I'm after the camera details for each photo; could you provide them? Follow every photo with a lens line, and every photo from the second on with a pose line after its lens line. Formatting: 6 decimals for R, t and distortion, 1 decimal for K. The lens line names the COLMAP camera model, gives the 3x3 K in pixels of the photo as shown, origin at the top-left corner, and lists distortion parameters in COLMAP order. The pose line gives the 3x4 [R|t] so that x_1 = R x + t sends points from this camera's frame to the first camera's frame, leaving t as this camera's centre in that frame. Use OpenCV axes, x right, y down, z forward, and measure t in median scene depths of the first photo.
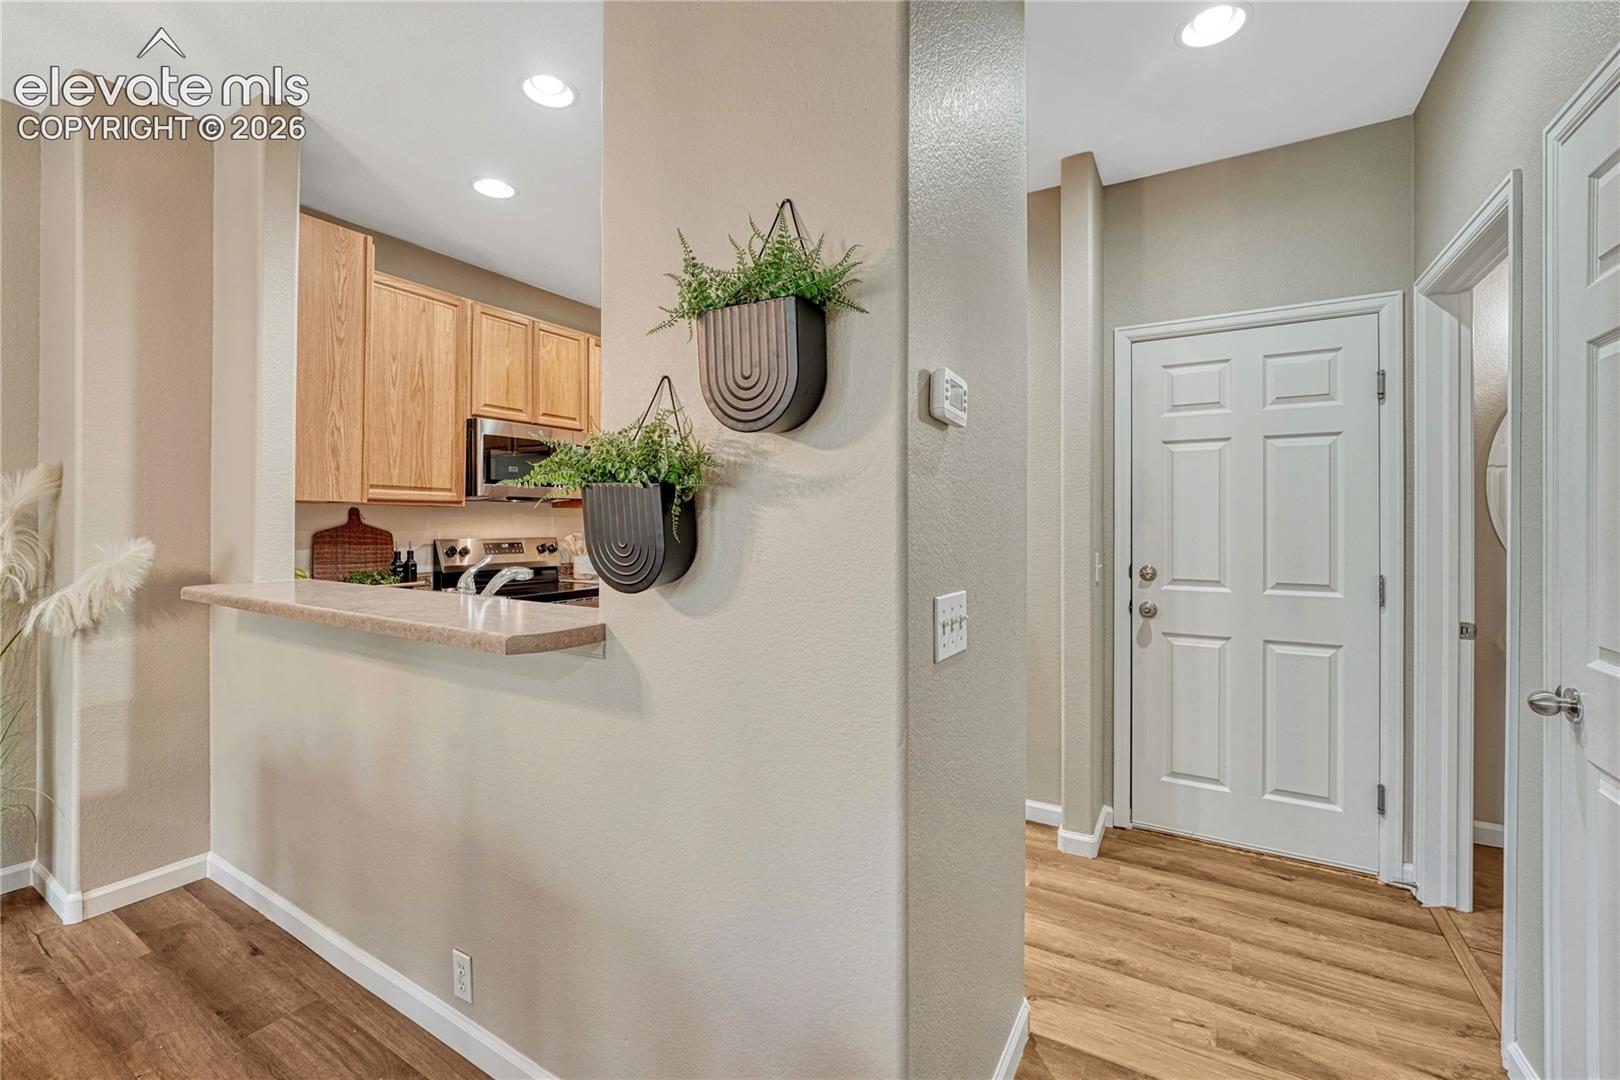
lens RADIAL K [[670.9, 0, 798.6], [0, 670.9, 524.4], [0, 0, 1]] dist [-0.010460, 0.000467]
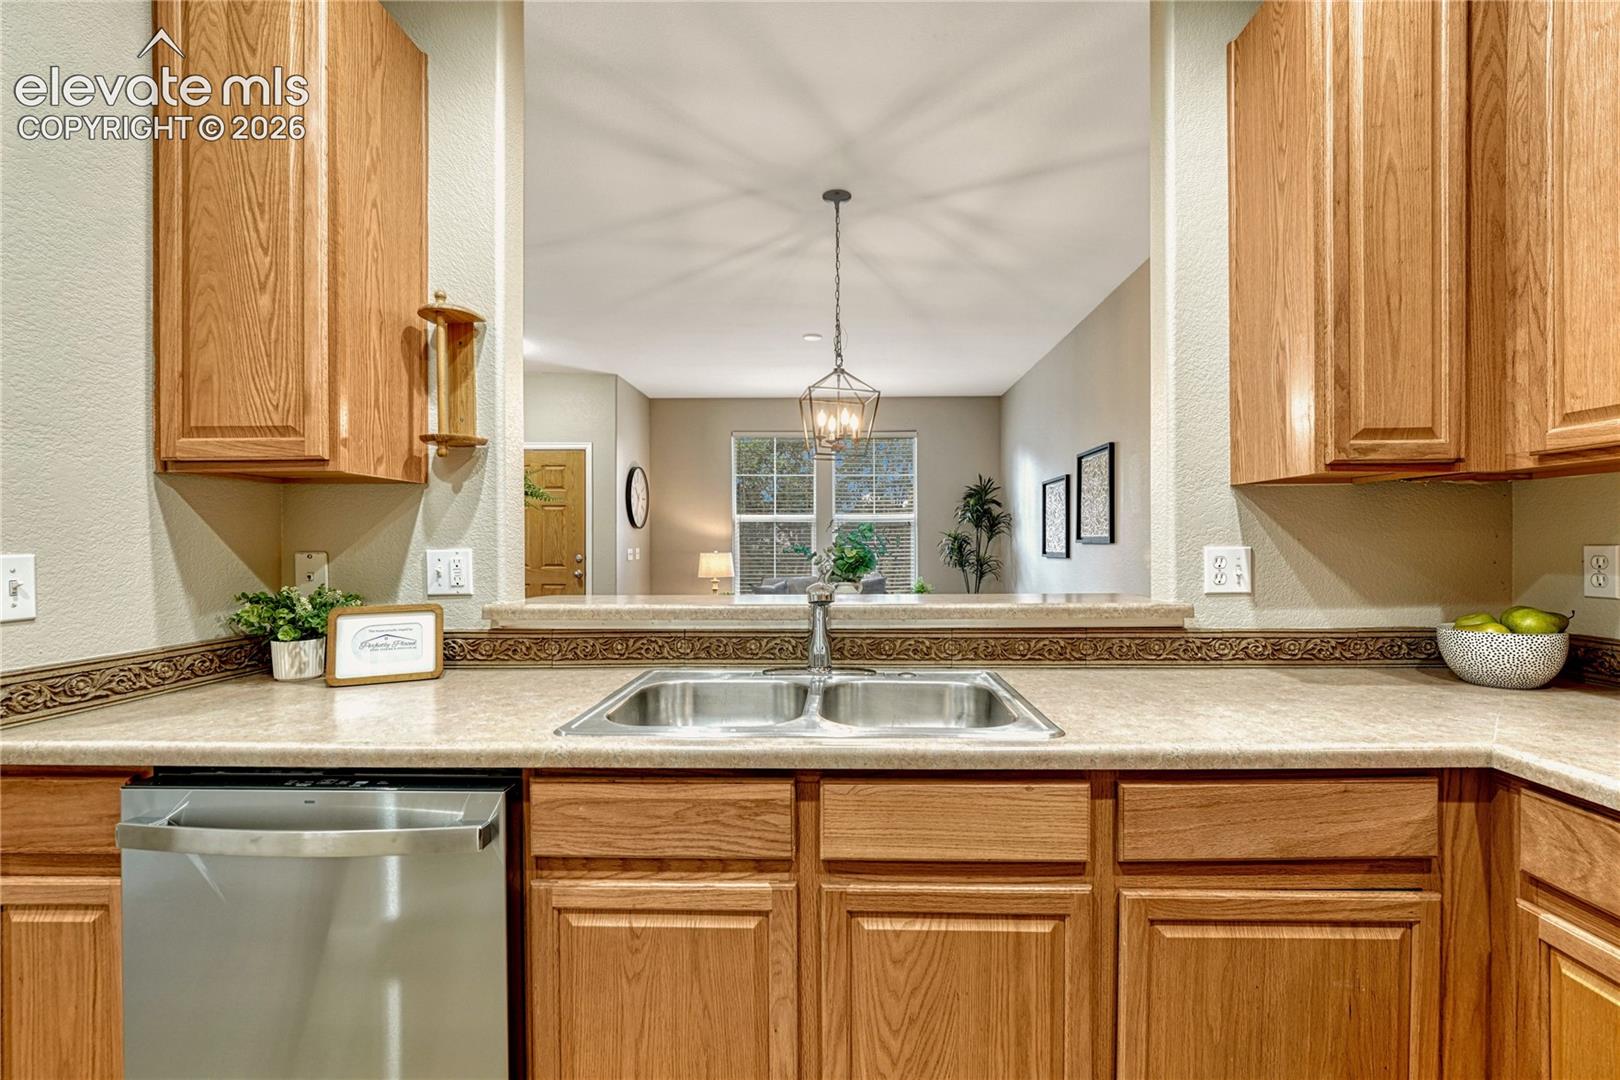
lens RADIAL K [[691.3, 0, 841.9], [0, 691.3, 543.7], [0, 0, 1]] dist [-0.008944, 0.000130]
pose [[-0.862068, -0.000681, -0.506792, -0.090371], [-0.000814, 1.000000, 0.000040, 0.021637], [0.506792, 0.000447, -0.862069, 1.376783]]
